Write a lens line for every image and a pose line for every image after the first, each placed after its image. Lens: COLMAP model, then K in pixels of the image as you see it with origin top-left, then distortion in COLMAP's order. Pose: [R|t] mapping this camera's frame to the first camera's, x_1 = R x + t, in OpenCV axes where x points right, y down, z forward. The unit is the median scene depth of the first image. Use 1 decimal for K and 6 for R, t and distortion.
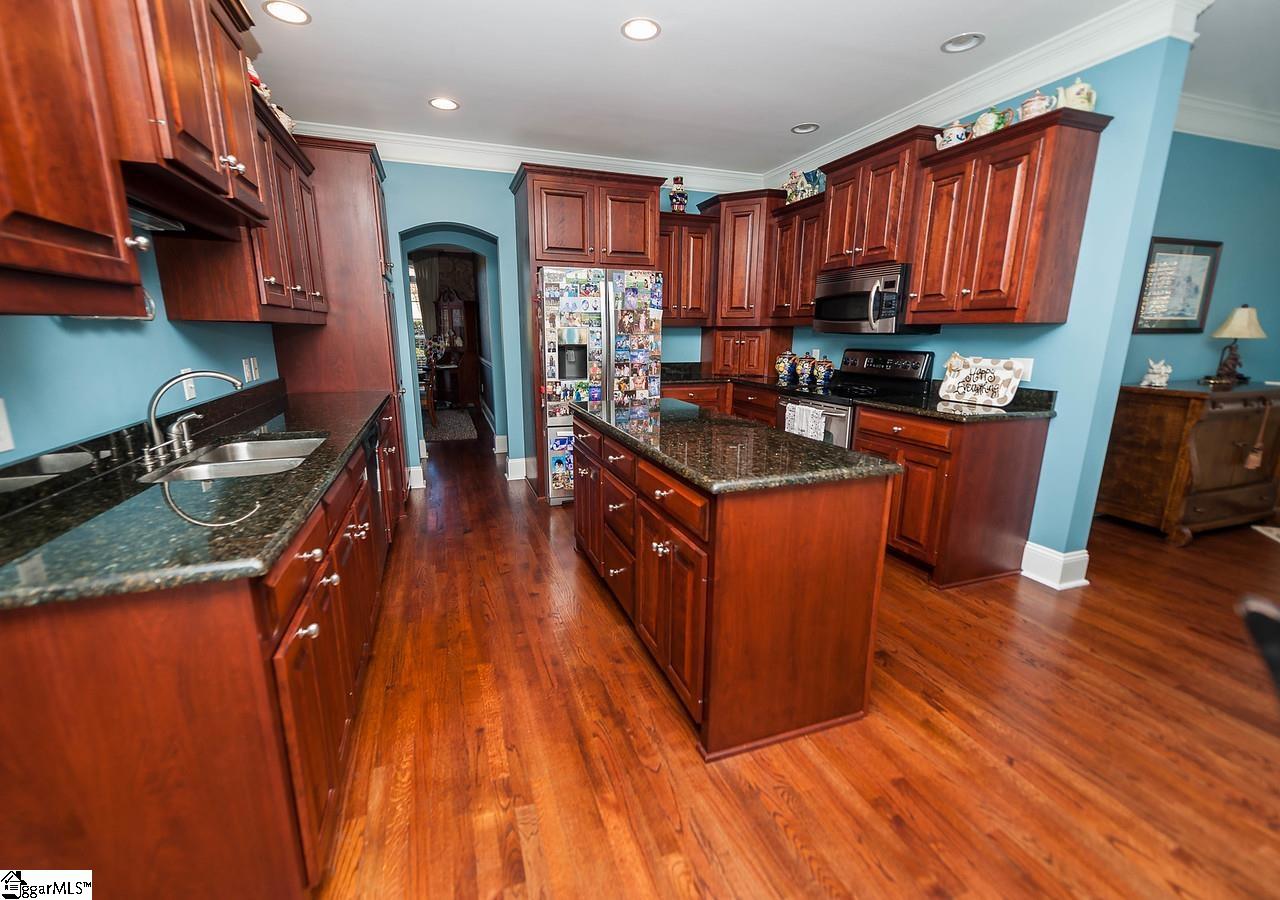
lens RADIAL K [[533.0, 0, 627.4], [0, 533.0, 453.9], [0, 0, 1]] dist [0.003886, -0.001704]
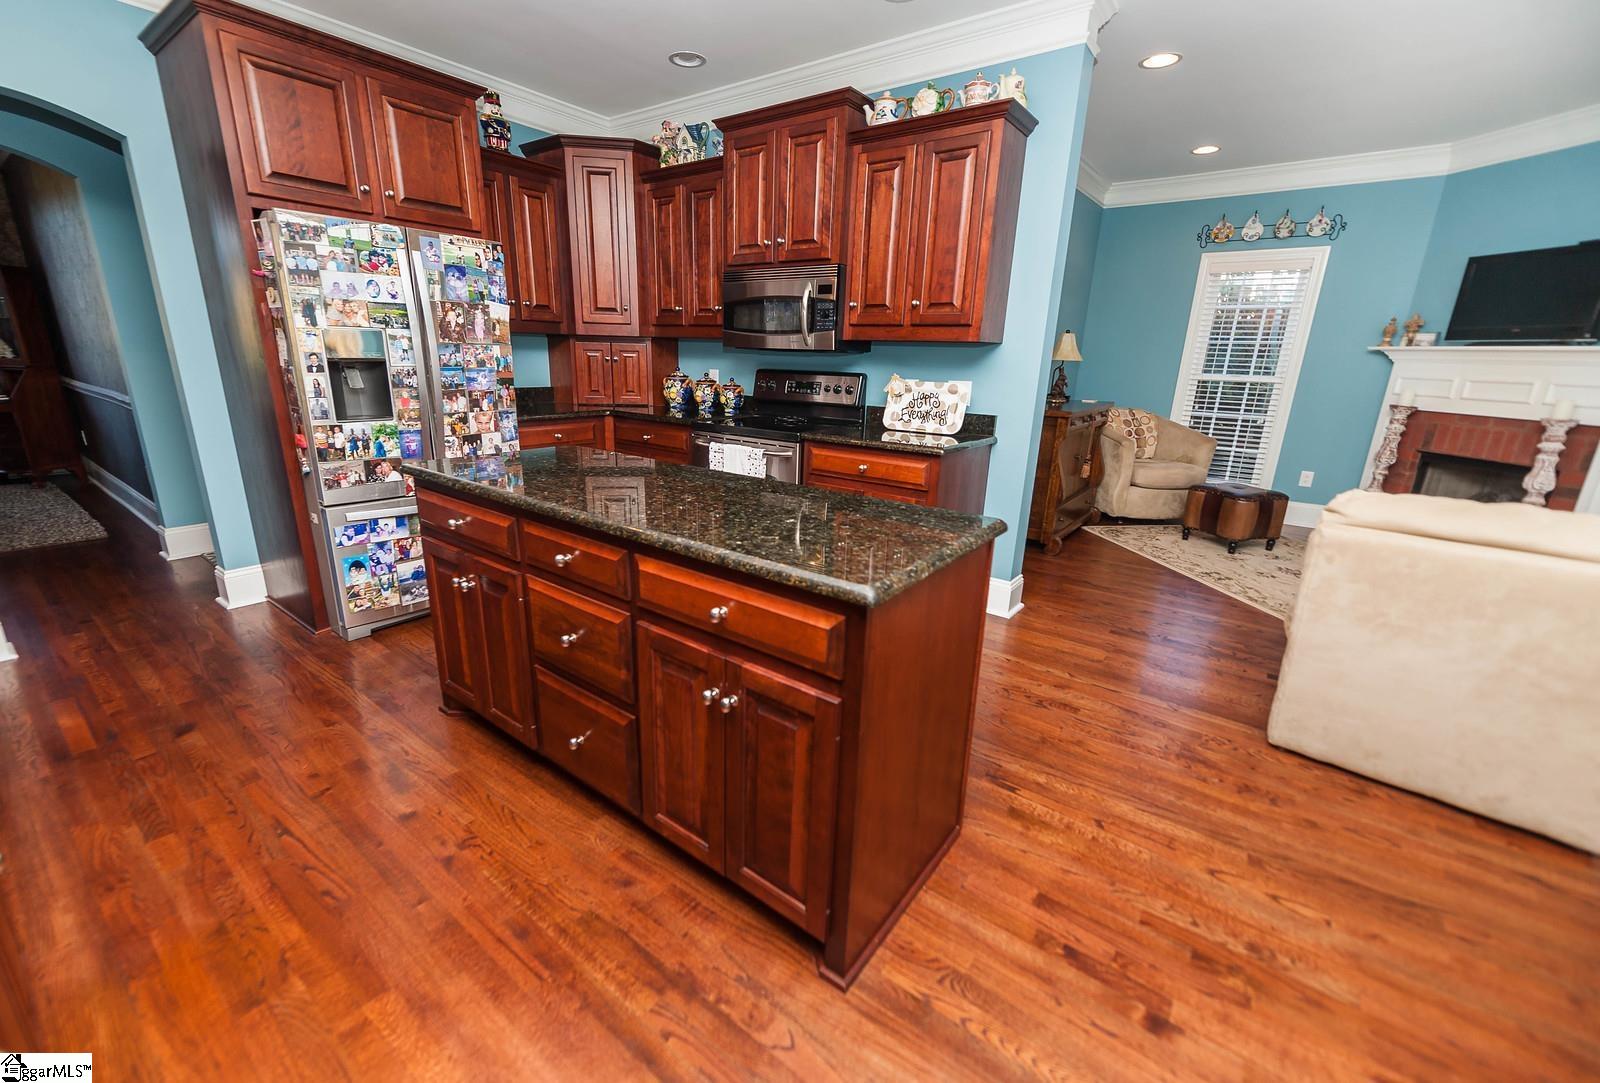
lens RADIAL K [[651.0, 0, 781.3], [0, 651.0, 545.5], [0, 0, 1]] dist [0.008951, -0.003141]
pose [[0.834396, -0.140001, 0.533088, -0.149648], [0.100584, 0.989638, 0.102467, -0.040215], [-0.541910, -0.031878, 0.839832, 0.193111]]
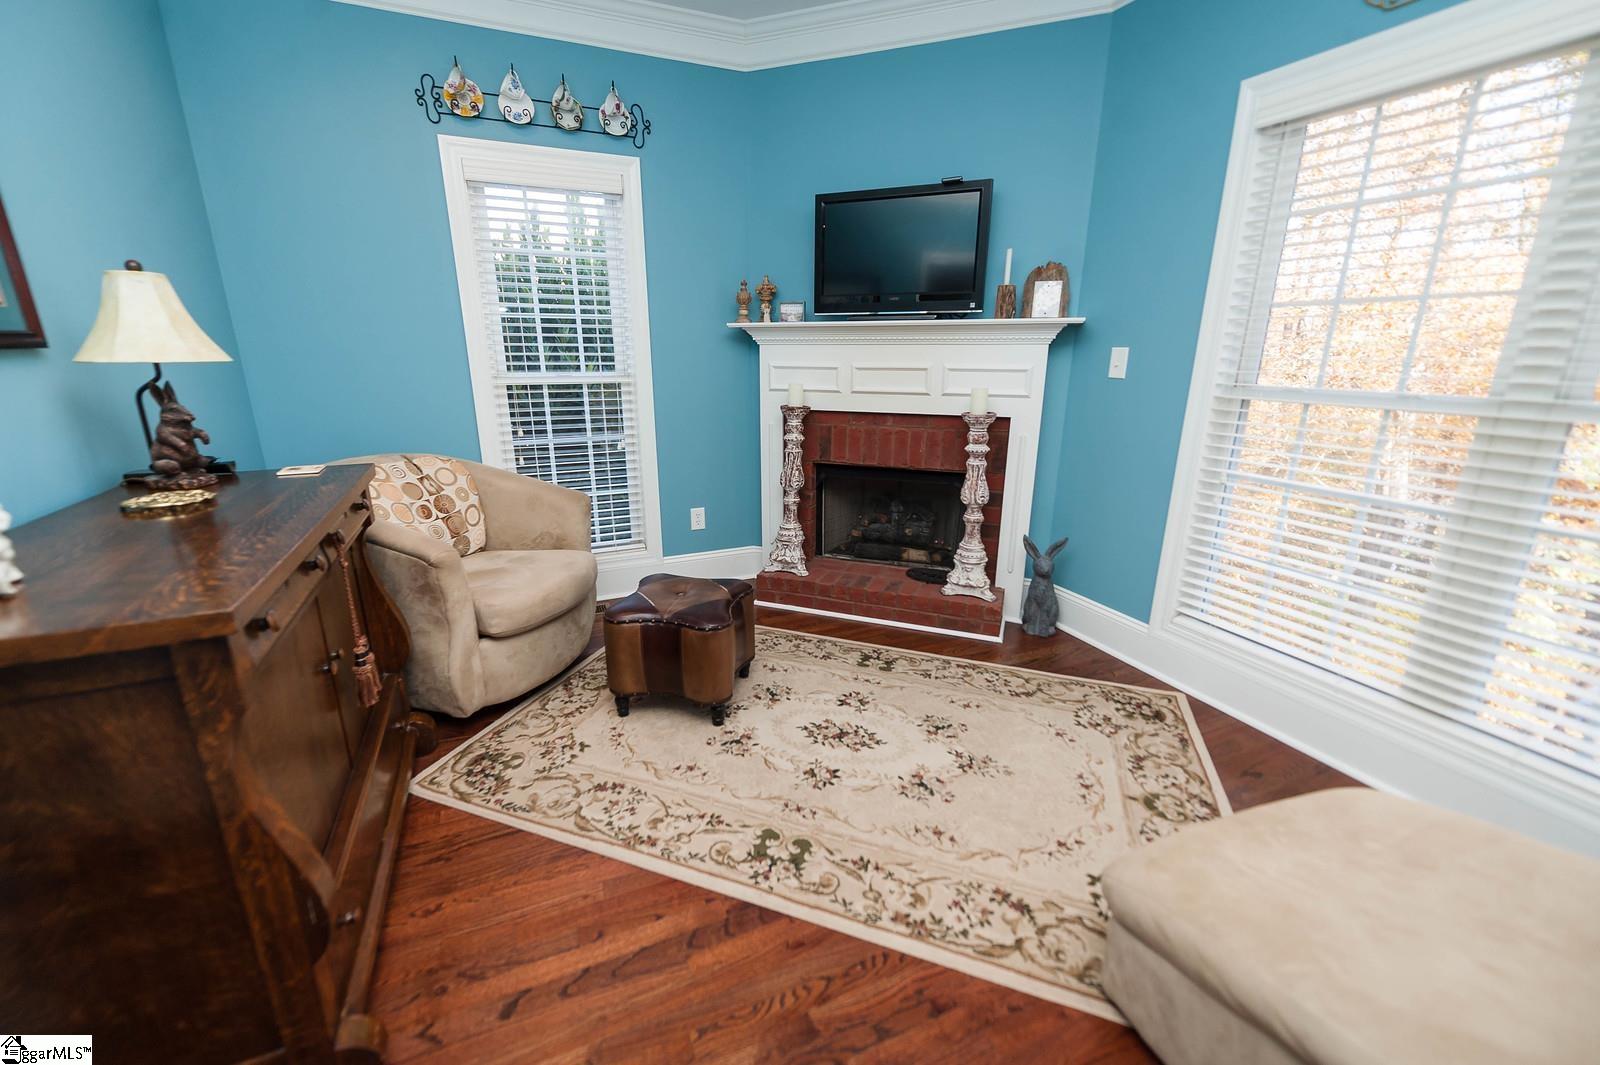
lens RADIAL K [[651.0, 0, 790.2], [0, 651.0, 535.8], [0, 0, 1]] dist [0.008951, -0.003141]
pose [[-0.077057, -0.281493, 0.956464, 0.789996], [0.222206, 0.930340, 0.291707, -0.170427], [-0.971950, 0.235010, -0.009139, 0.741811]]
